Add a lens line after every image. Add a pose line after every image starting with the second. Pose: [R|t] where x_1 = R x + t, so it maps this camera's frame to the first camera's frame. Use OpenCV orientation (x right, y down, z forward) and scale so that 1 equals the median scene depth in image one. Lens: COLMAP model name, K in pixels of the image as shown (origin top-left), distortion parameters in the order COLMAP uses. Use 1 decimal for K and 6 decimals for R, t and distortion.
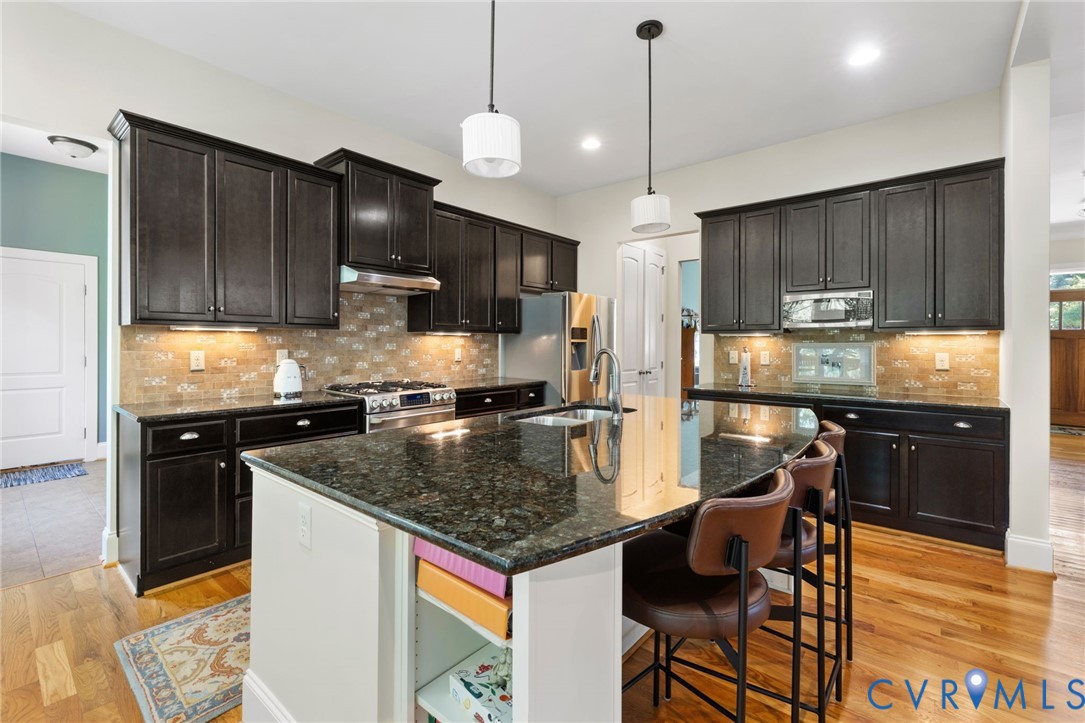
lens RADIAL K [[475.0, 0, 541.8], [0, 475.0, 344.4], [0, 0, 1]] dist [-0.000512, 0.000024]
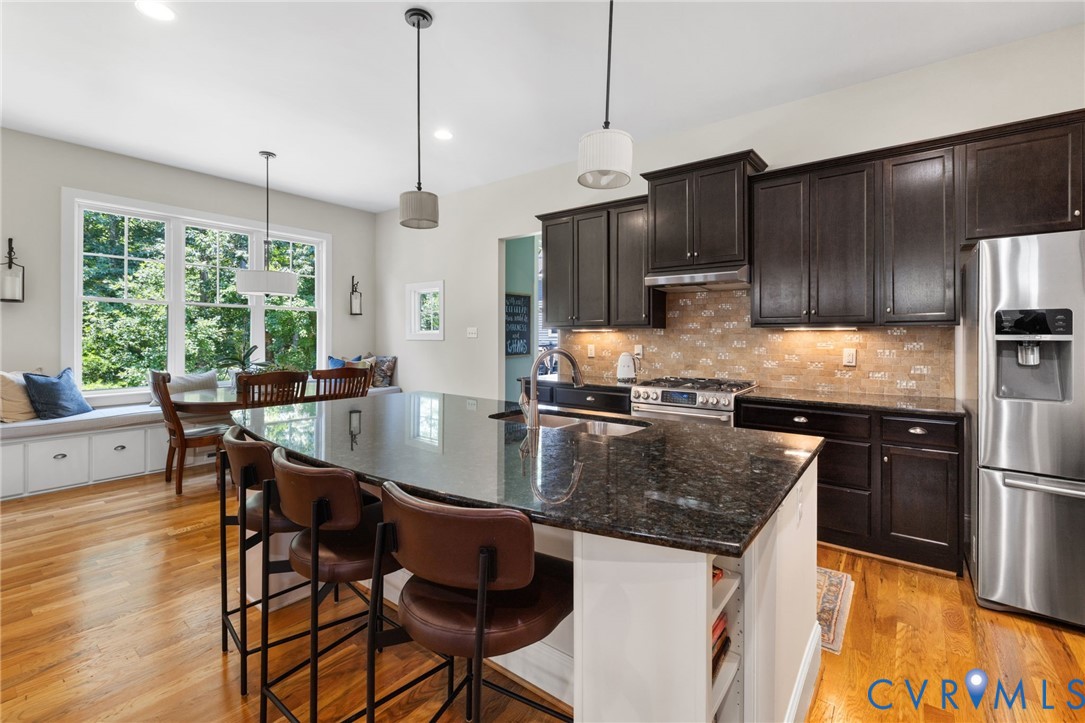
lens RADIAL K [[475.0, 0, 541.8], [0, 475.0, 344.4], [0, 0, 1]] dist [-0.000512, 0.000024]
pose [[0.045070, 0.018136, -0.998819, 0.618617], [-0.001493, 0.999835, 0.018087, -0.011324], [0.998983, 0.000676, 0.045089, 0.582571]]
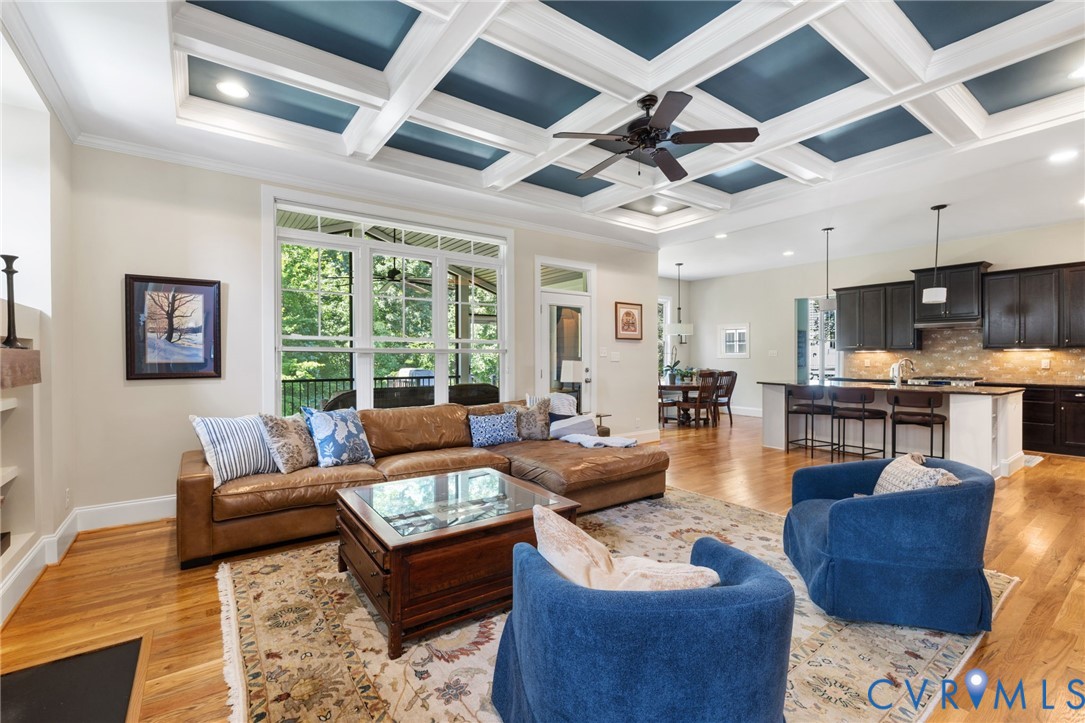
lens RADIAL K [[469.1, 0, 542.5], [0, 469.1, 361.5], [0, 0, 1]] dist [0.001909, 0.000339]
pose [[-0.237492, 0.008317, -0.971354, 1.801634], [0.003279, 0.999965, 0.007760, -0.001902], [0.971384, -0.001343, -0.237510, -0.142192]]
